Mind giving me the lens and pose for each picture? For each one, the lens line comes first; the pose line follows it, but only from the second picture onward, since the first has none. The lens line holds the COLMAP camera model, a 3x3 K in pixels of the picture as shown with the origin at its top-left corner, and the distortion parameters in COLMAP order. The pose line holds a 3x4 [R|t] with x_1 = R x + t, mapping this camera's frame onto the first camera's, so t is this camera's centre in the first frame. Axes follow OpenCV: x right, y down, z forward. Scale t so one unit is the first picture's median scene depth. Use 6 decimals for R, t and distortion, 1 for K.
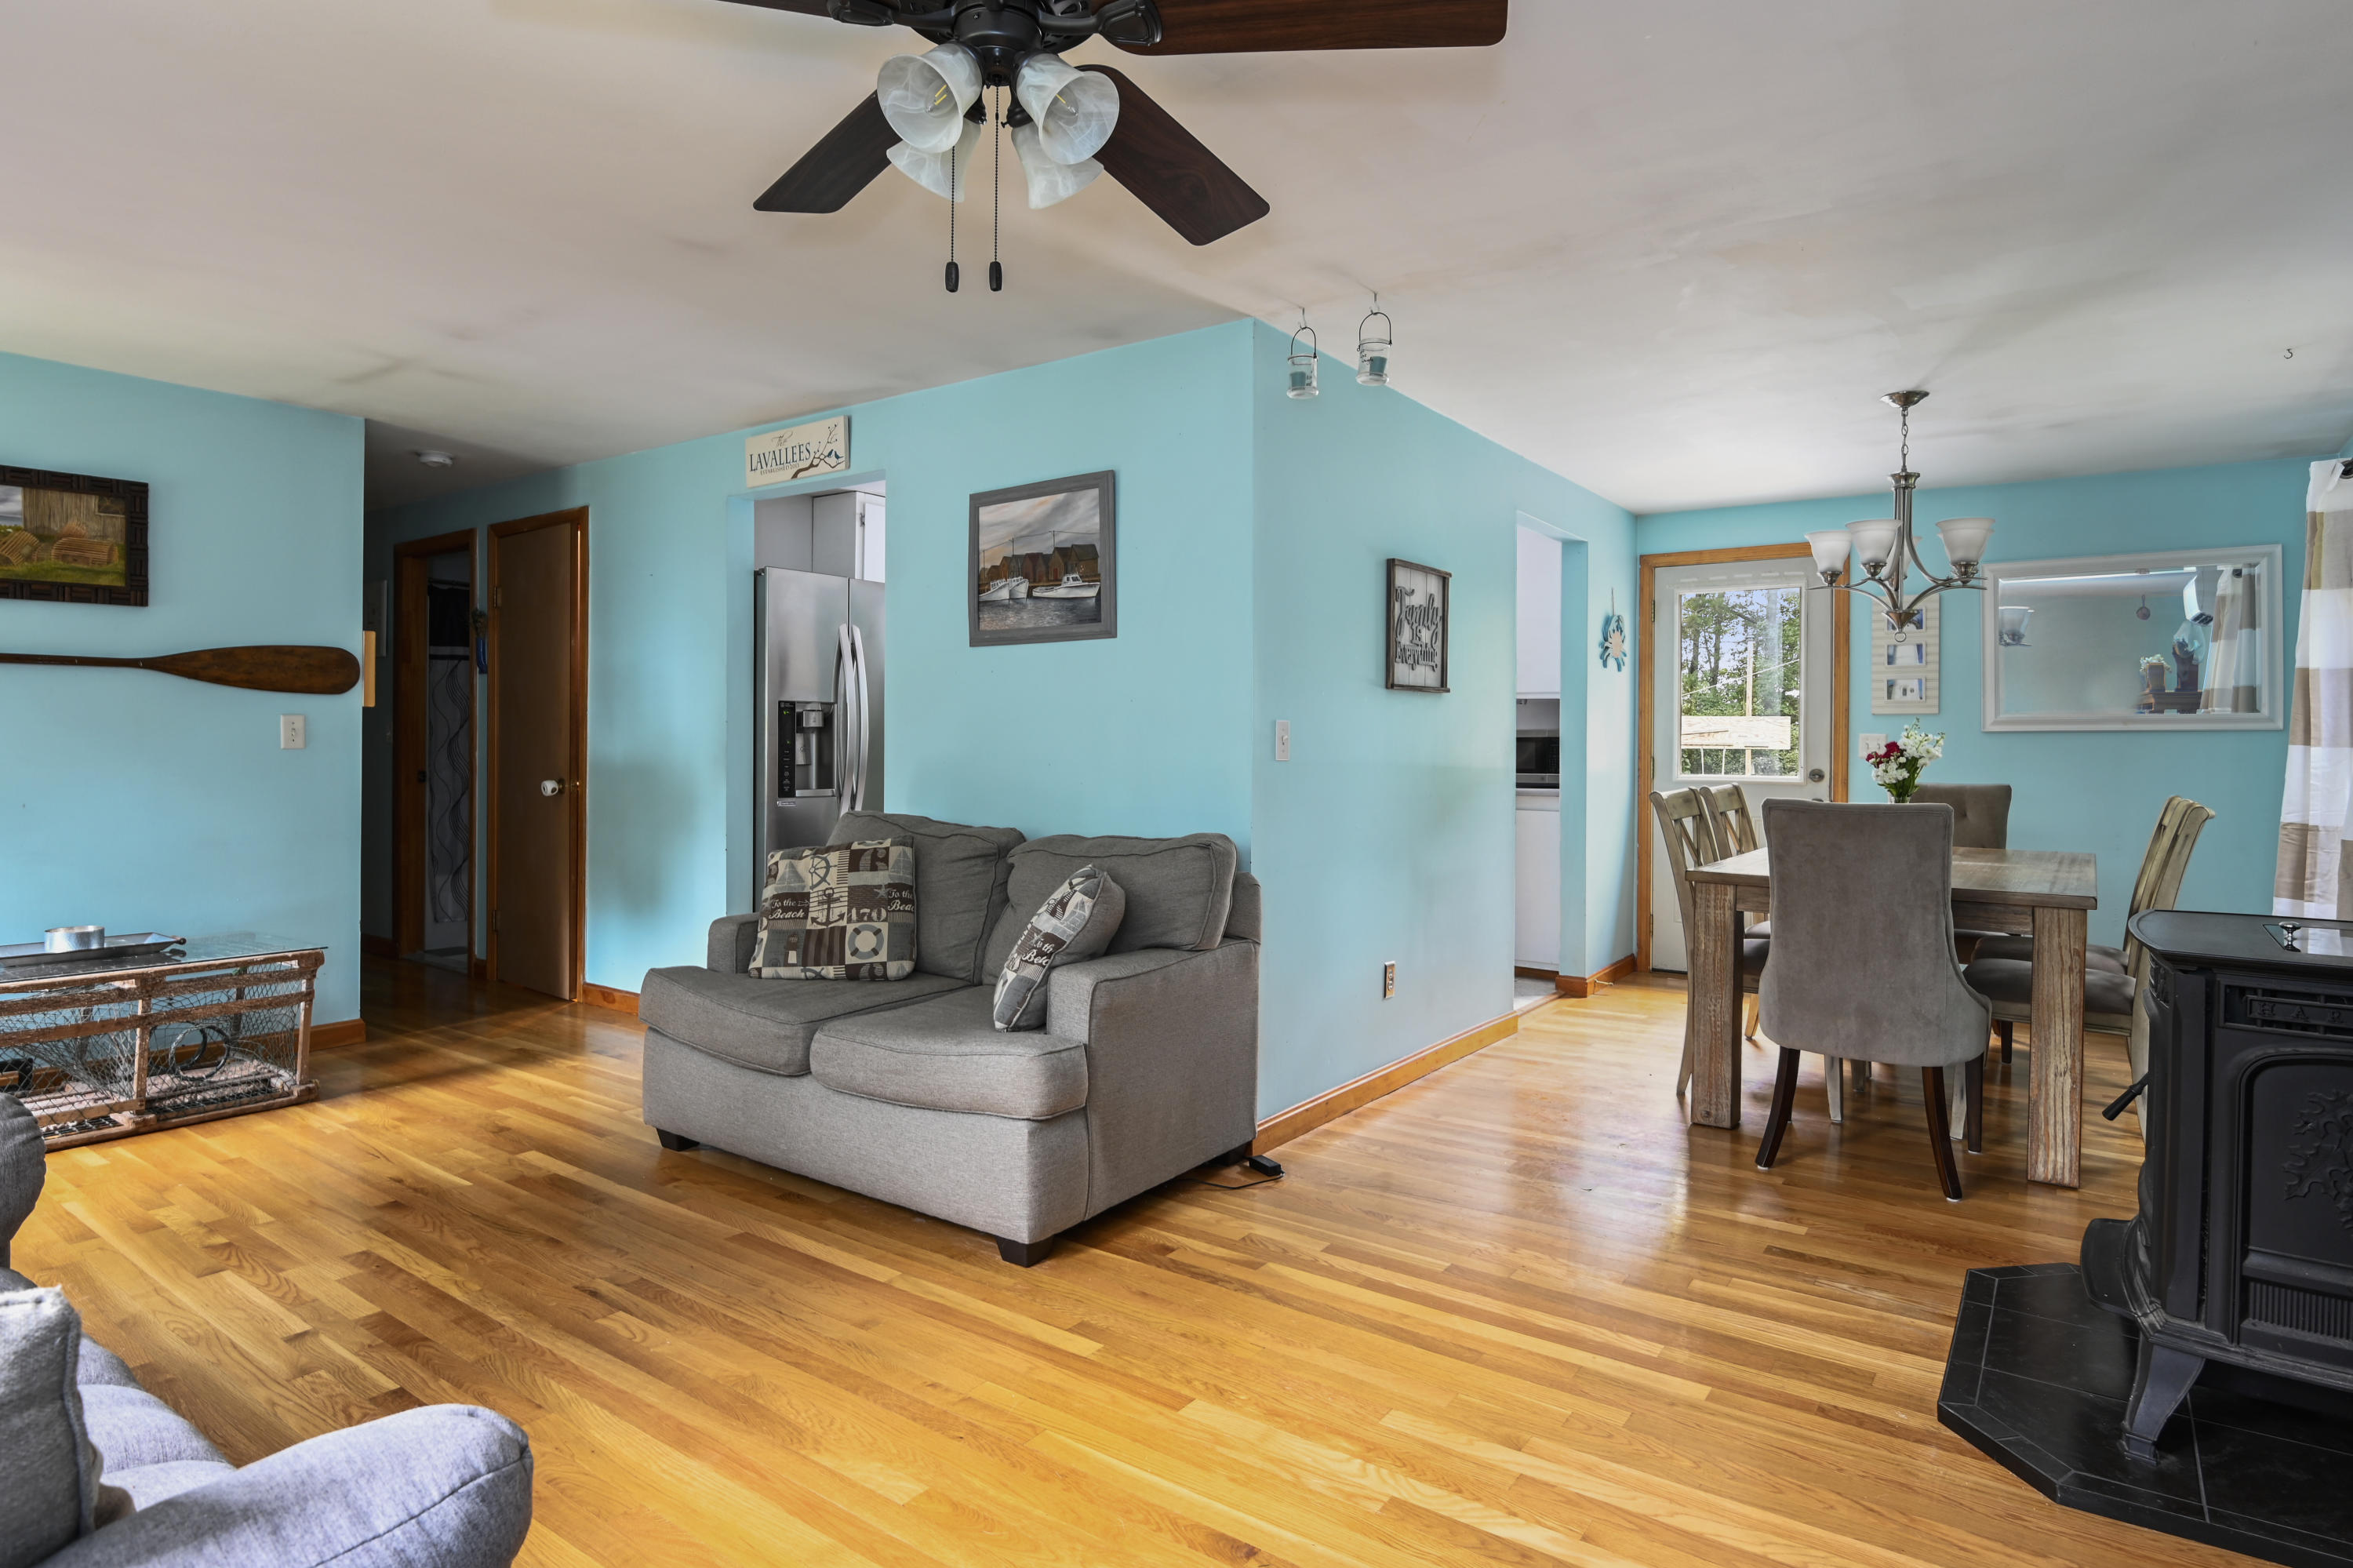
lens RADIAL K [[1316.2, 0, 1165.9], [0, 1316.2, 769.6], [0, 0, 1]] dist [-0.004709, -0.000921]
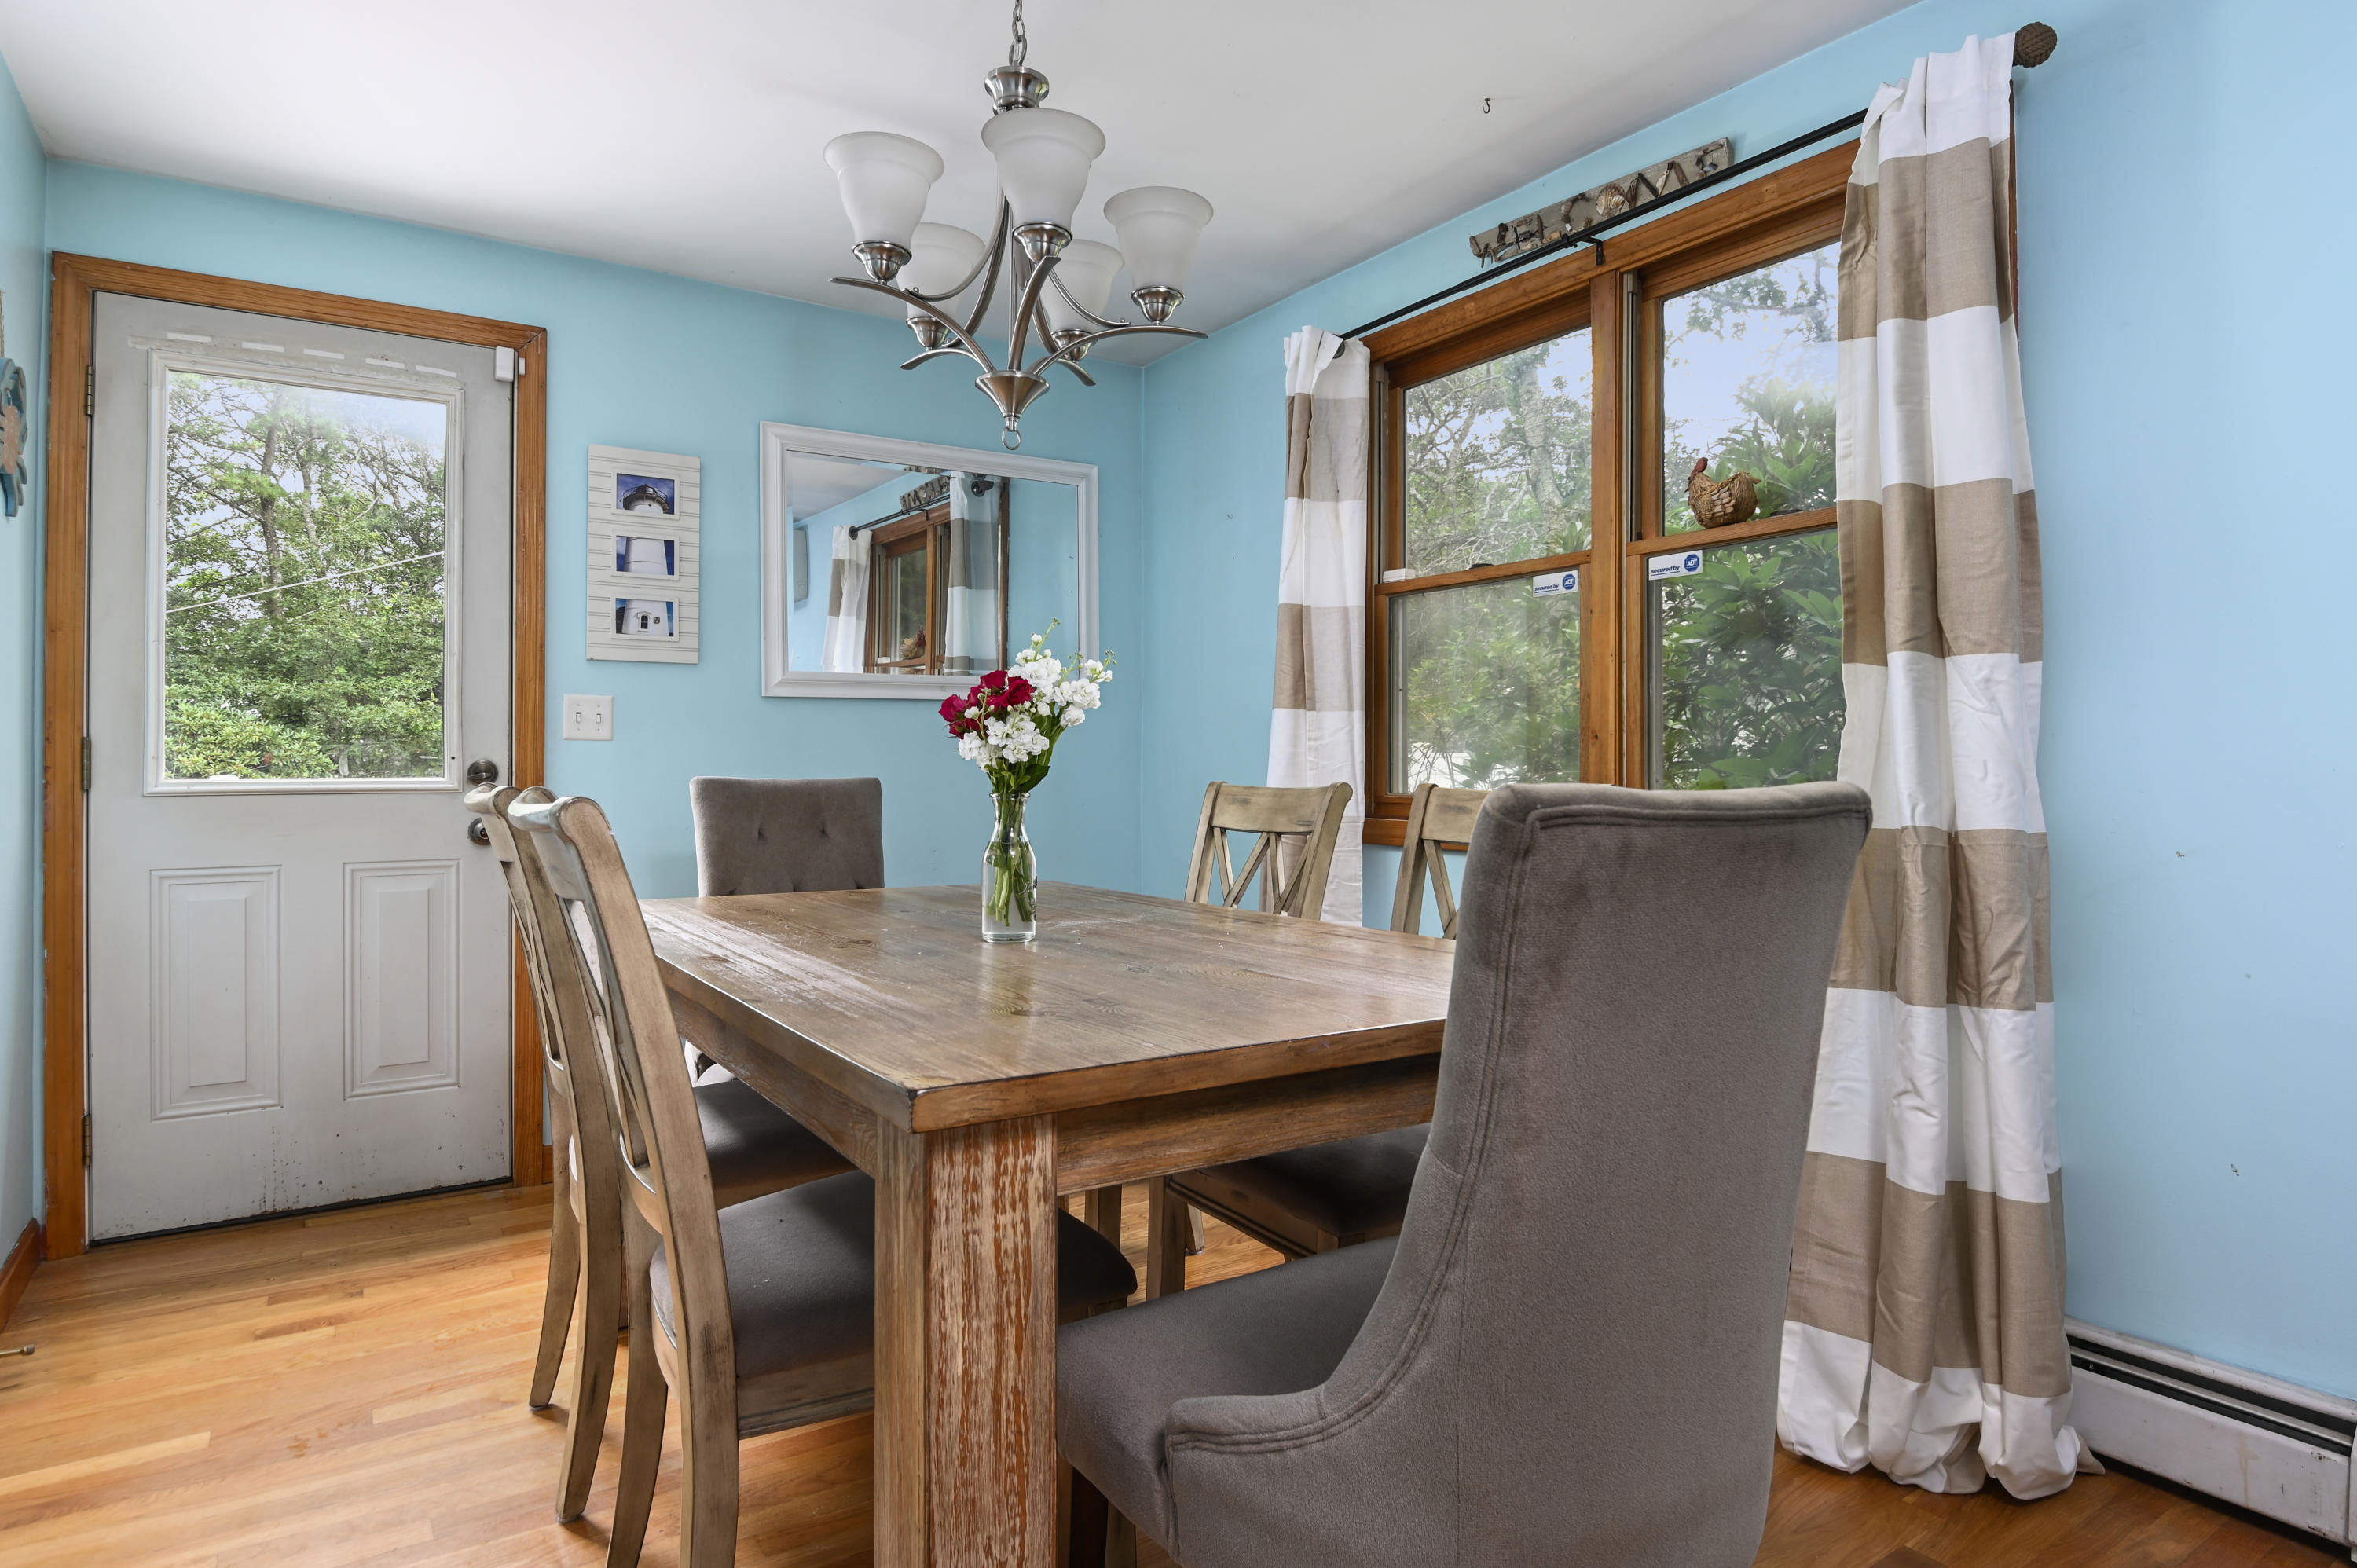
lens RADIAL K [[1318.3, 0, 1162.1], [0, 1318.3, 767.4], [0, 0, 1]] dist [-0.004709, -0.000921]
pose [[0.375004, -0.000775, 0.927023, 0.138070], [0.020352, 0.999766, -0.007397, 0.013366], [-0.926800, 0.021641, 0.374932, 0.664691]]
